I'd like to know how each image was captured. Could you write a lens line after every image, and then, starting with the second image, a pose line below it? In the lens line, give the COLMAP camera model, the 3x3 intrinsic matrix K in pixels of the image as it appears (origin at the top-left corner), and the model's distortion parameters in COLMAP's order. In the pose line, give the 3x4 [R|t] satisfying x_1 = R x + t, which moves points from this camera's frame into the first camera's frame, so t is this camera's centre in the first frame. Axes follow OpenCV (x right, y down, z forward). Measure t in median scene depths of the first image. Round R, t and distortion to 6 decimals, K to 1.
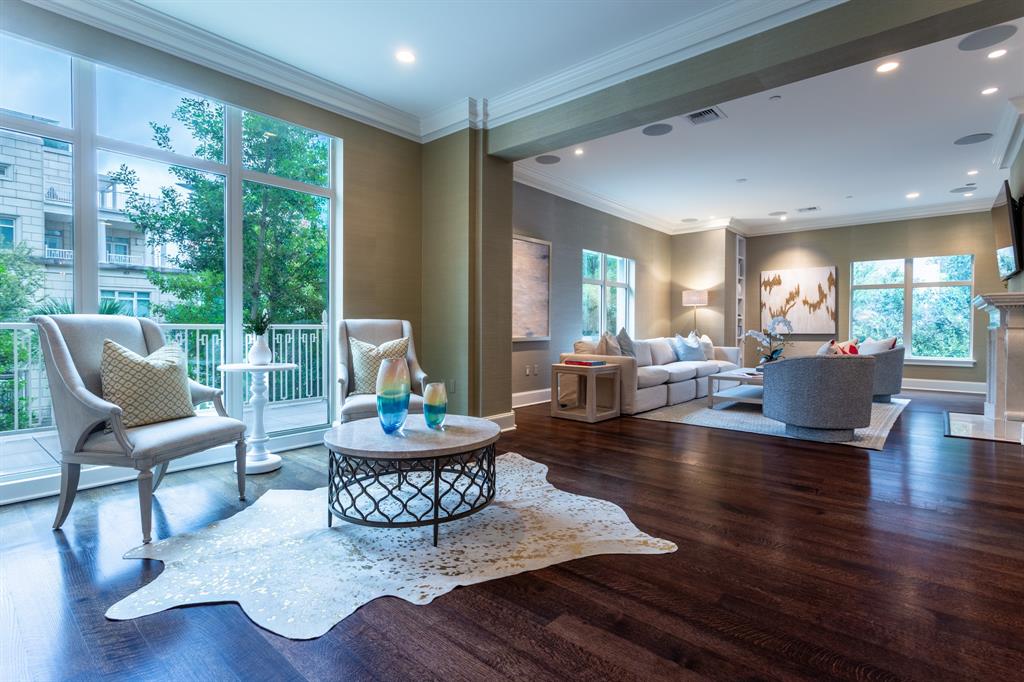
lens RADIAL K [[496.7, 0, 508.8], [0, 496.7, 332.1], [0, 0, 1]] dist [0.001356, 0.000159]
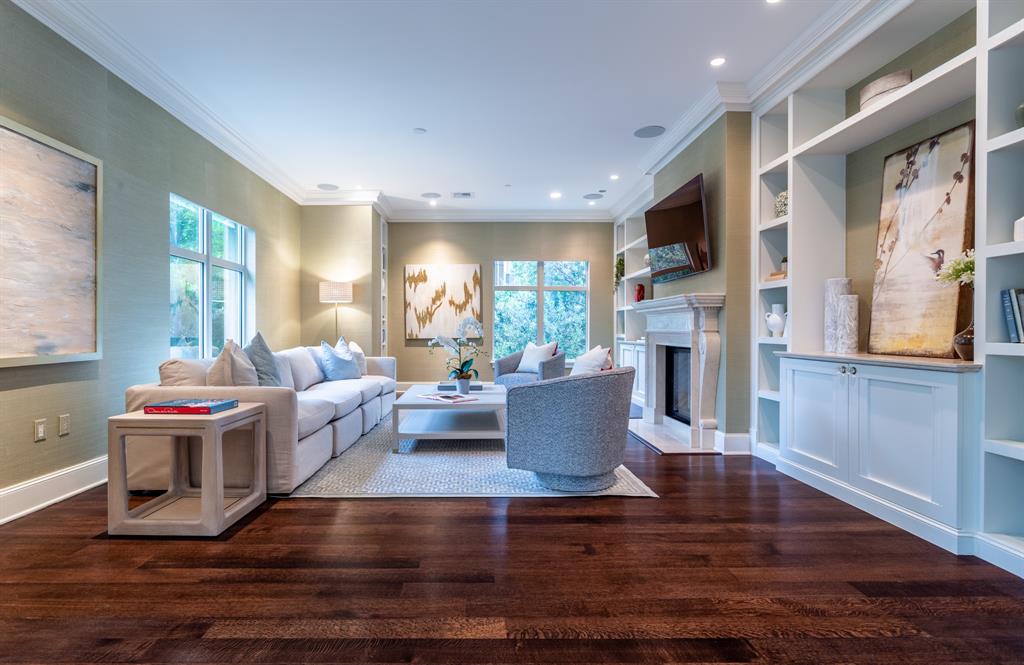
lens RADIAL K [[527.1, 0, 484.2], [0, 527.1, 334.3], [0, 0, 1]] dist [-0.000250, 0.000851]
pose [[0.748274, -0.009103, 0.663327, 0.021310], [0.011317, 0.999936, 0.000956, -0.005135], [-0.663293, 0.006791, 0.748329, 0.354231]]
